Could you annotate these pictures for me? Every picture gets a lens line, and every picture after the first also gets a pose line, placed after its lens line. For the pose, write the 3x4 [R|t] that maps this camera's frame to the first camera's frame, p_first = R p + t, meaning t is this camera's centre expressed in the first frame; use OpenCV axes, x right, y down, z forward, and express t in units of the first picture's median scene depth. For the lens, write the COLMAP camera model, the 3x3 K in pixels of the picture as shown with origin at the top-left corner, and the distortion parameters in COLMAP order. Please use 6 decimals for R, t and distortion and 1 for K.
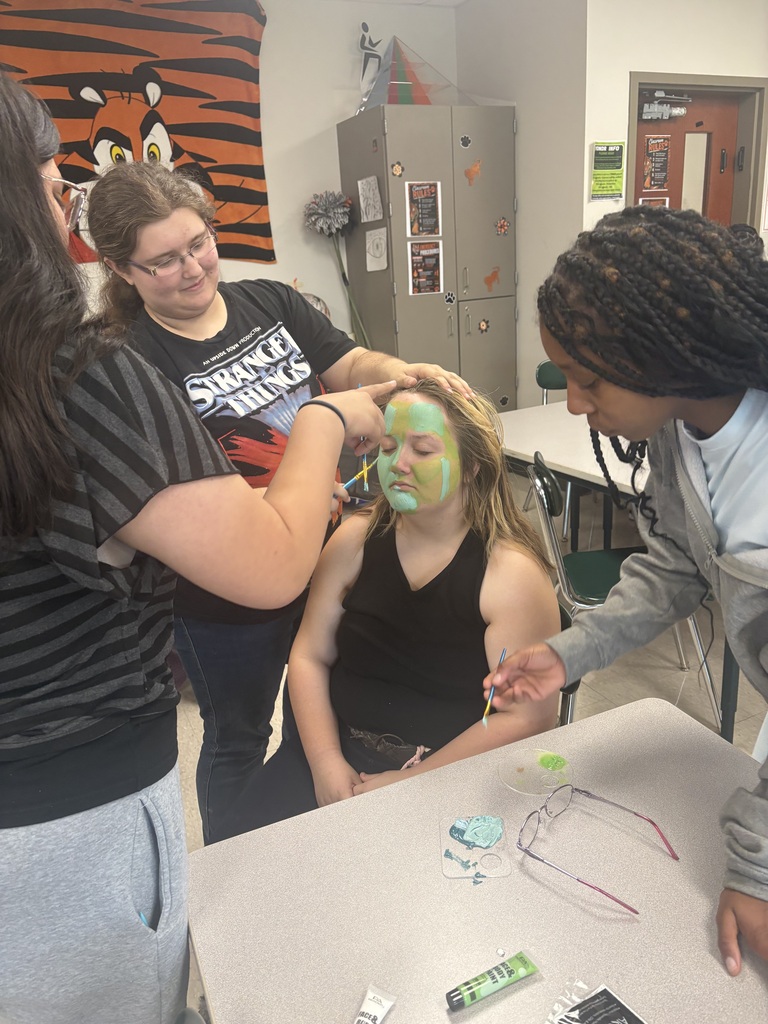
lens RADIAL K [[772.1, 0, 384.0], [0, 772.1, 513.1], [0, 0, 1]] dist [0.011933, 0.007317]
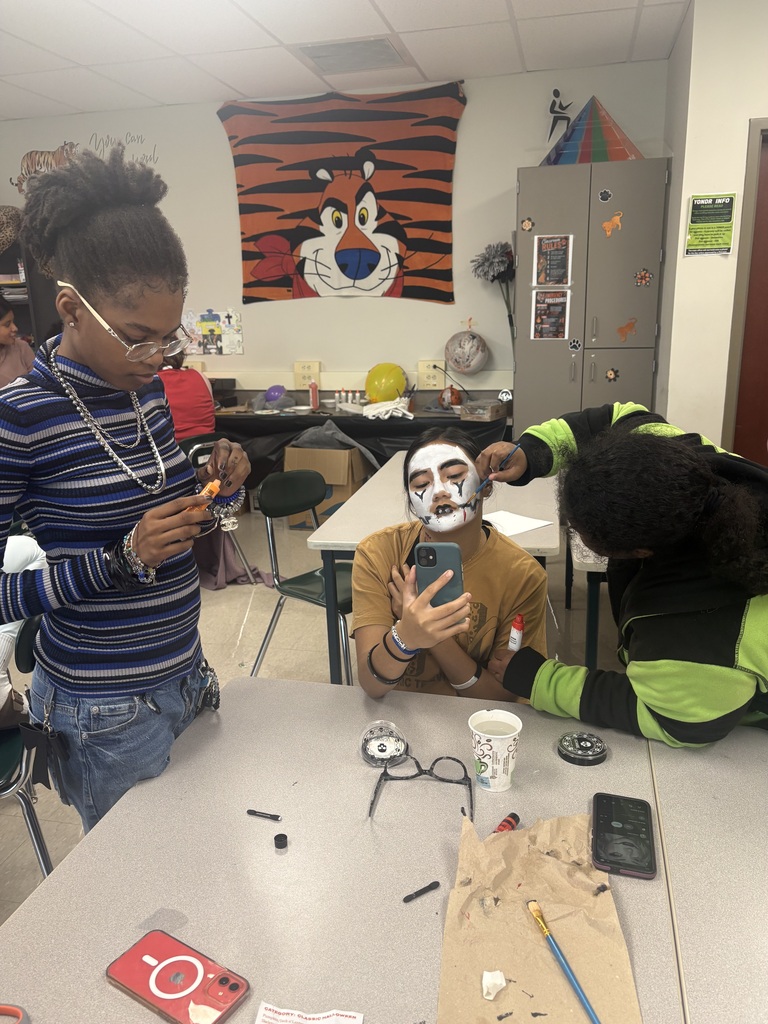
lens RADIAL K [[772.1, 0, 383.5], [0, 772.1, 511.0], [0, 0, 1]] dist [0.011933, 0.007317]
pose [[0.775148, 0.207974, -0.596567, 0.572539], [-0.223987, 0.973394, 0.048305, -0.057547], [0.590741, 0.096180, 0.801108, 0.045585]]
